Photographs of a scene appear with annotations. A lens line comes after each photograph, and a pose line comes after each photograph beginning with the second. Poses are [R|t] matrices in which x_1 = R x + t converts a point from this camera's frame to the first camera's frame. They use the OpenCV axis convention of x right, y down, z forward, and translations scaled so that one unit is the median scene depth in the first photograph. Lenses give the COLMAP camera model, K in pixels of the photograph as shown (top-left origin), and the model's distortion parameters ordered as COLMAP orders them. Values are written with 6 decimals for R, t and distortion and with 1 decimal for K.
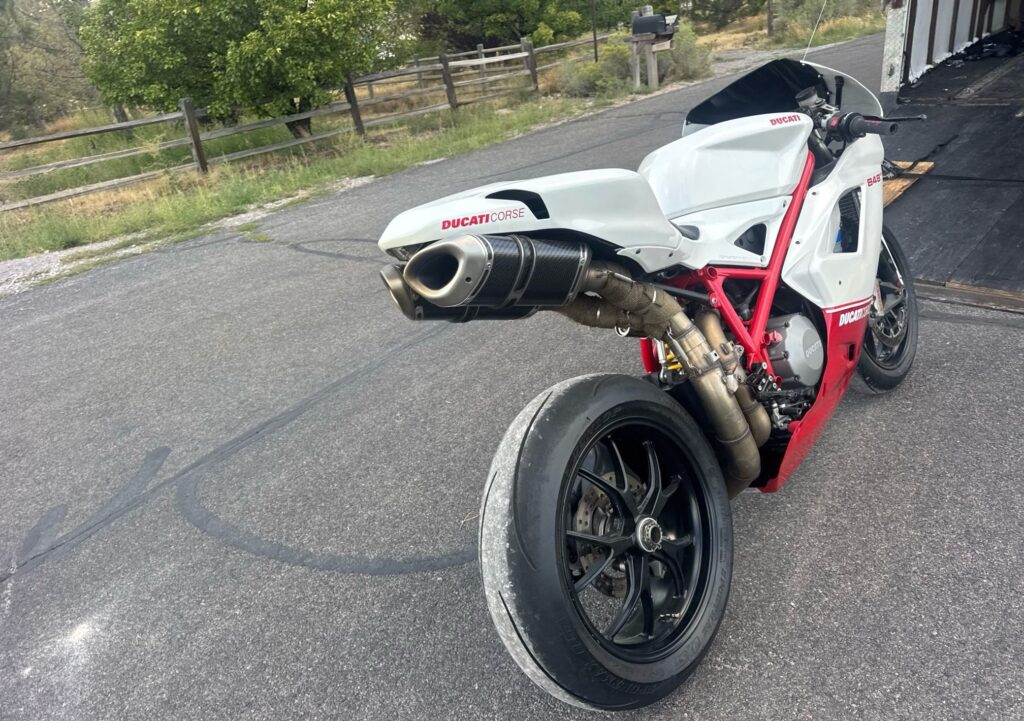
lens RADIAL K [[734.1, 0, 509.6], [0, 734.1, 342.1], [0, 0, 1]] dist [0.009667, -0.036520]
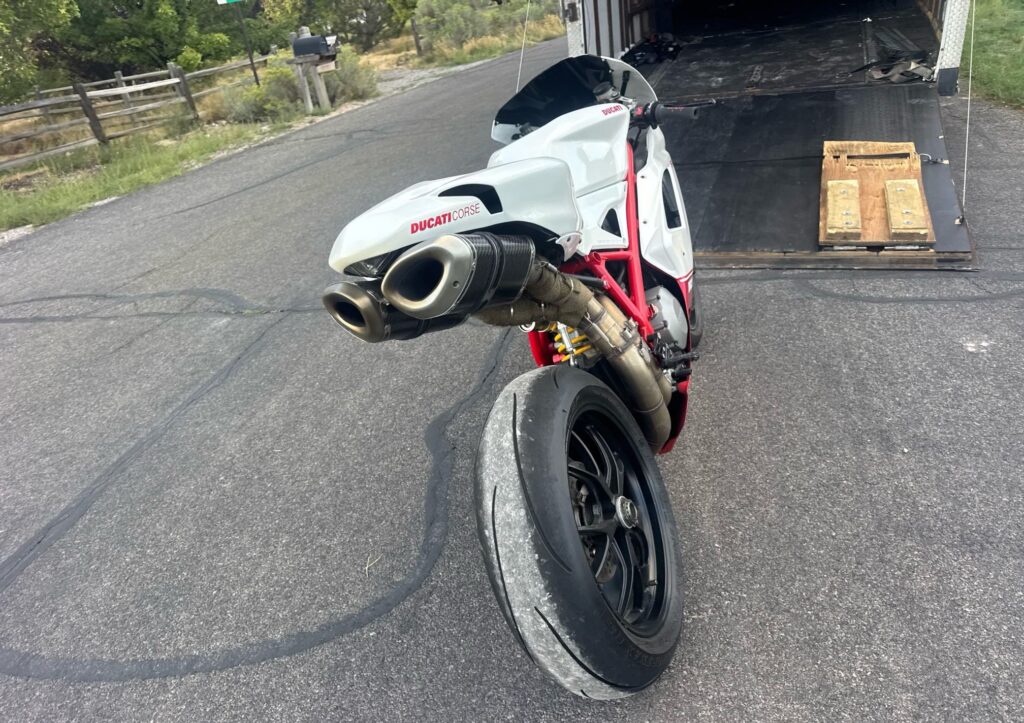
lens RADIAL K [[734.1, 0, 512.5], [0, 734.1, 355.6], [0, 0, 1]] dist [0.009667, -0.036520]
pose [[0.901086, -0.177158, 0.395802, -0.223549], [0.181766, 0.982994, 0.026171, -0.004843], [-0.393707, 0.048360, 0.917963, 0.082672]]
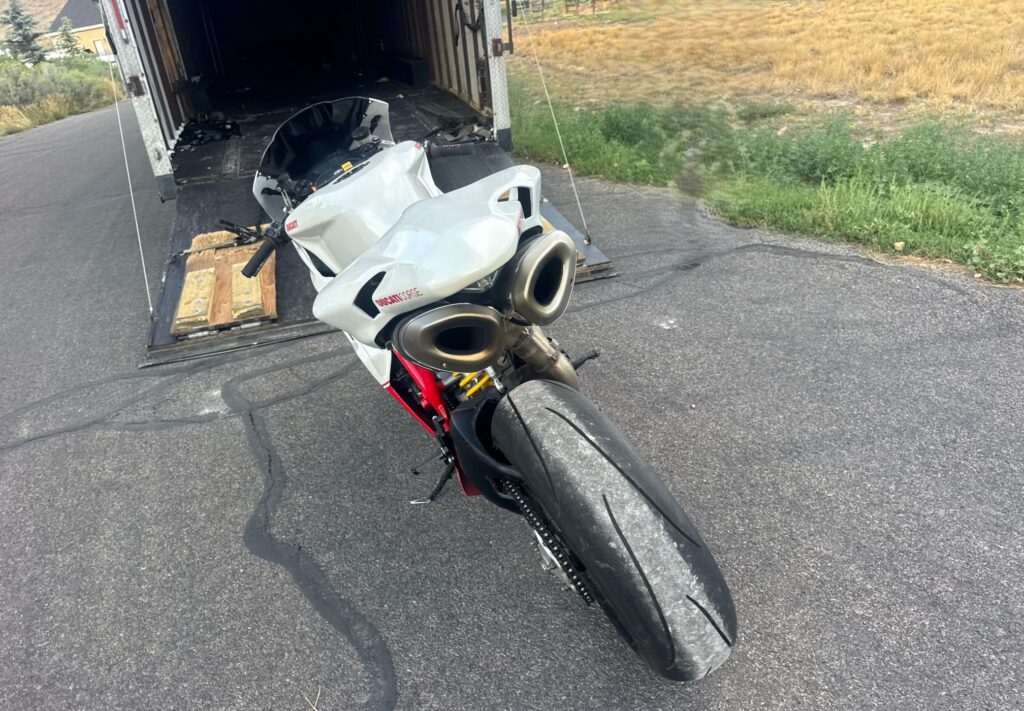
lens RADIAL K [[732.0, 0, 518.2], [0, 732.0, 357.3], [0, 0, 1]] dist [0.012315, -0.033282]
pose [[0.448121, -0.288570, 0.846118, -0.500560], [0.389556, 0.914916, 0.105717, -0.070313], [-0.804633, 0.282236, 0.522407, 0.380714]]
